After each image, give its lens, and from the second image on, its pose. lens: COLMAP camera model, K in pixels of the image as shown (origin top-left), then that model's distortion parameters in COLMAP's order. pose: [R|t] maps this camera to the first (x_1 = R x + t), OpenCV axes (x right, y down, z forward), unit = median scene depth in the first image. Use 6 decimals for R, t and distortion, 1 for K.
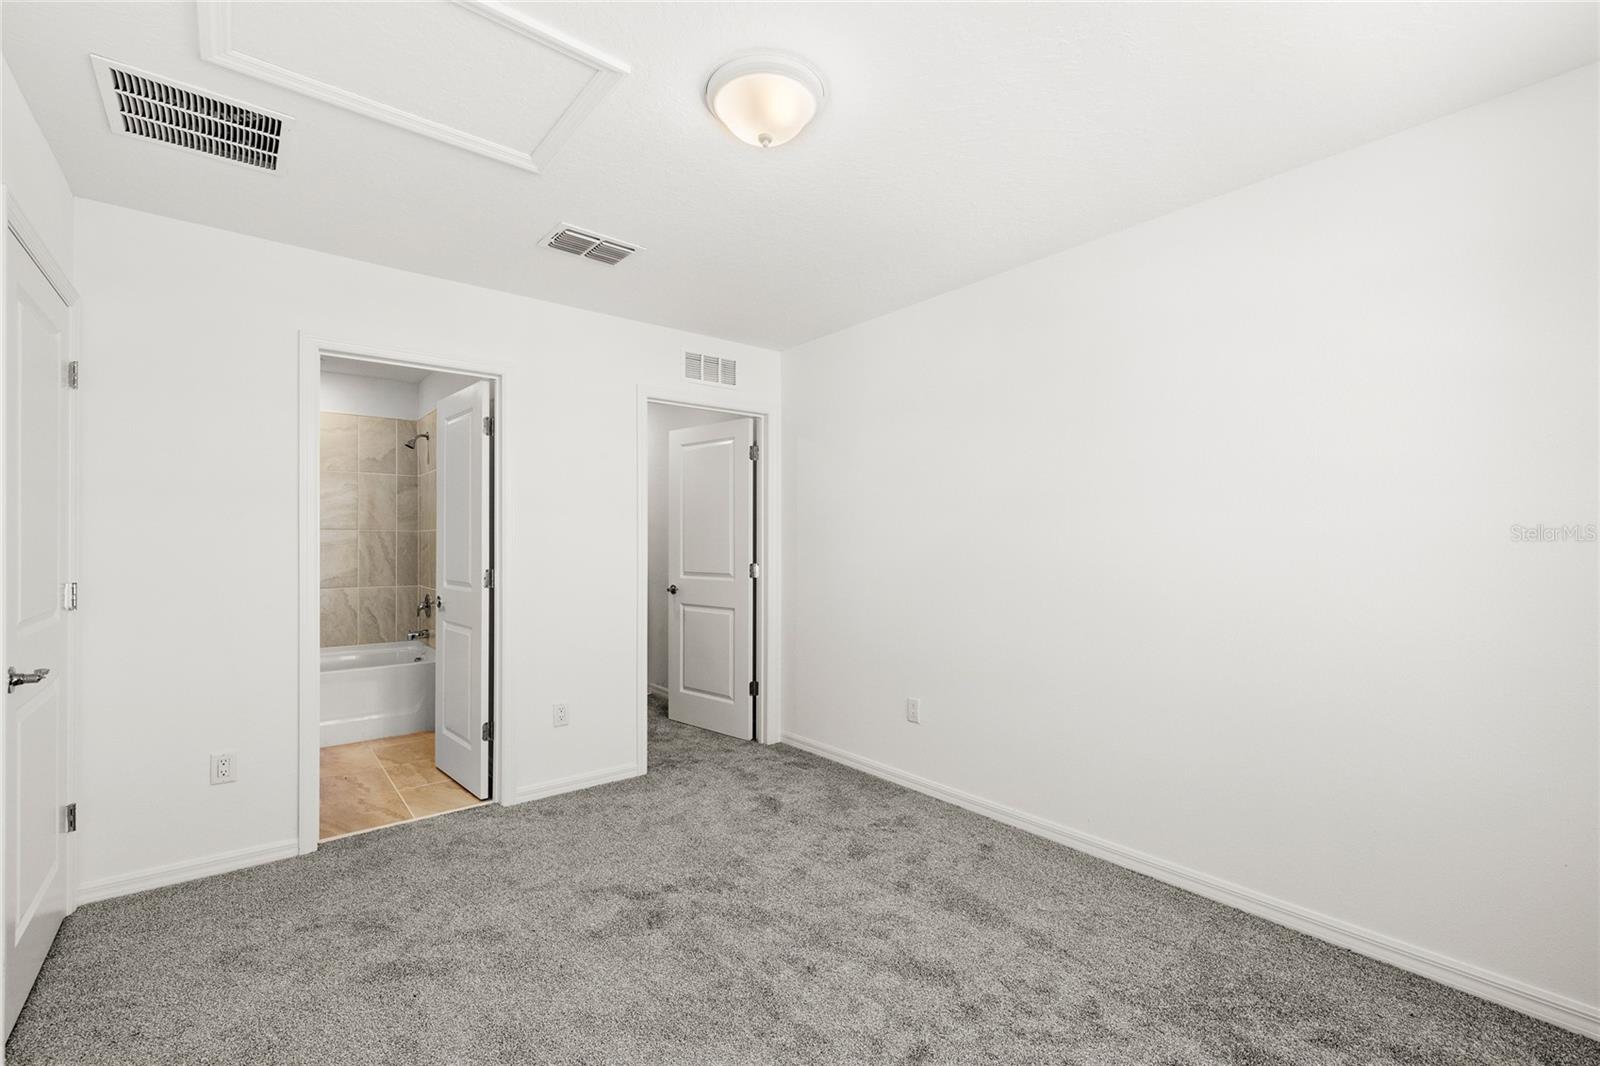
lens RADIAL K [[678.8, 0, 792.7], [0, 678.8, 544.4], [0, 0, 1]] dist [-0.000816, 0.000386]
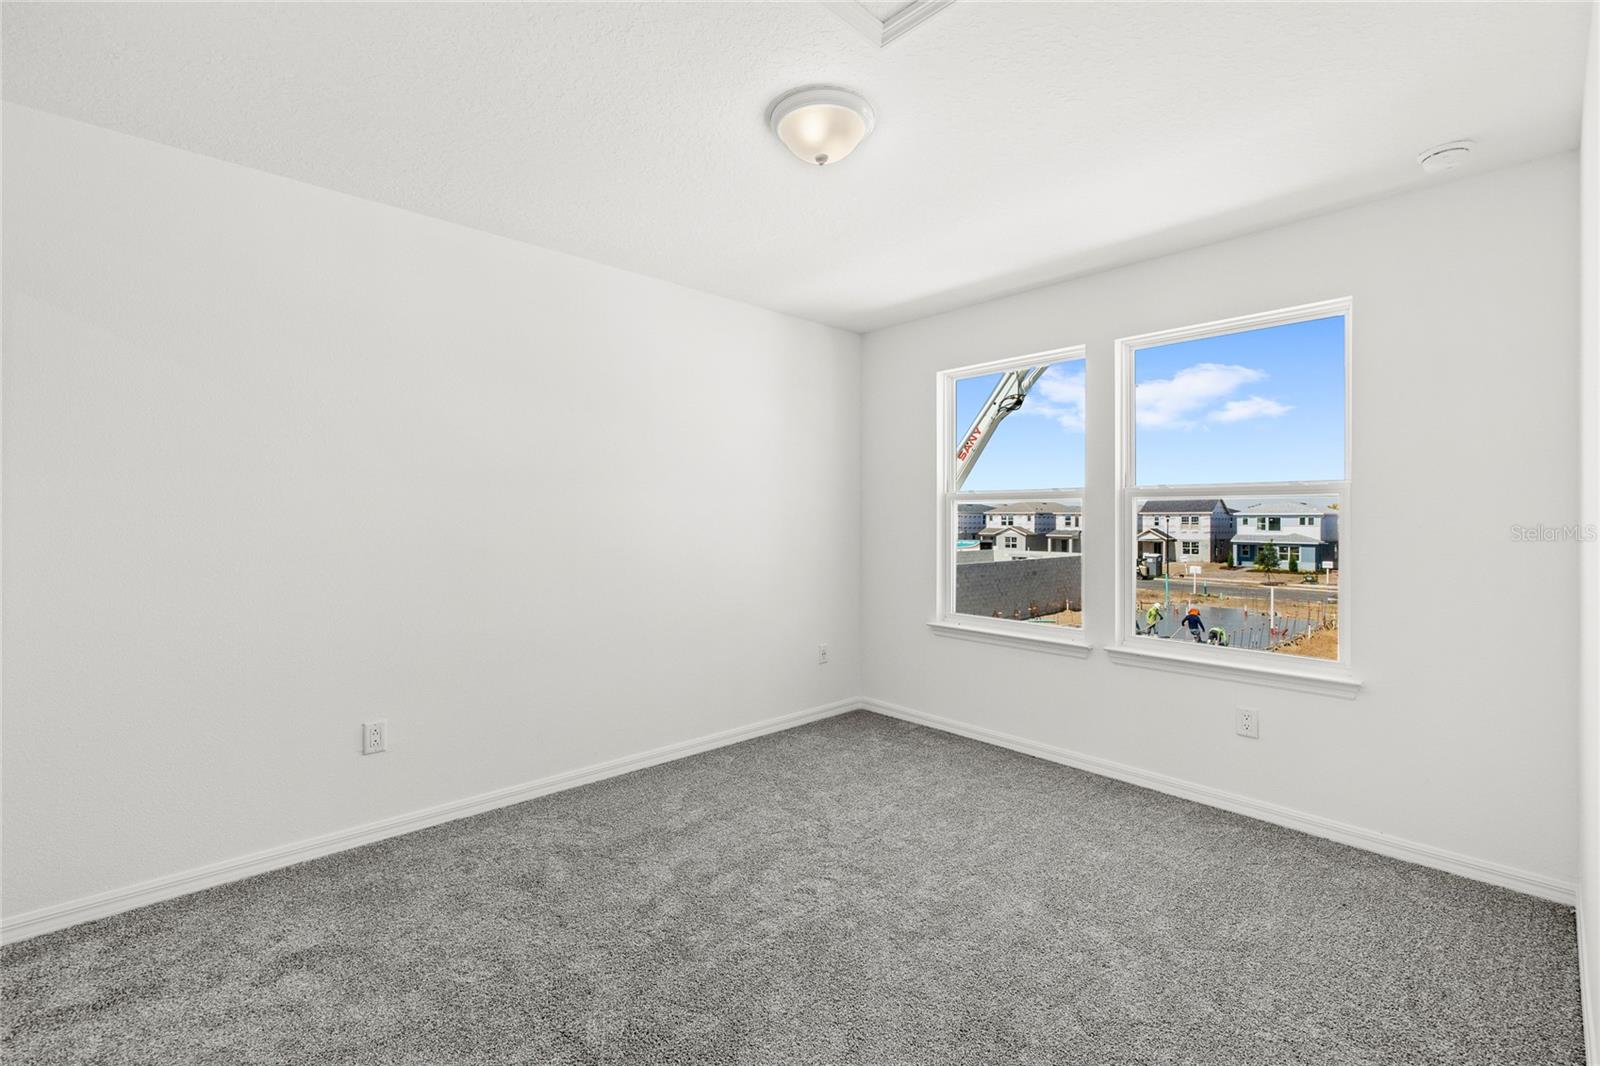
lens RADIAL K [[704.3, 0, 793.9], [0, 704.3, 511.4], [0, 0, 1]] dist [0.000307, 0.000183]
pose [[-0.063283, 0.007190, 0.997970, -0.689879], [-0.000745, 0.999973, -0.007252, 0.001444], [-0.997995, -0.001202, -0.063275, 0.644332]]
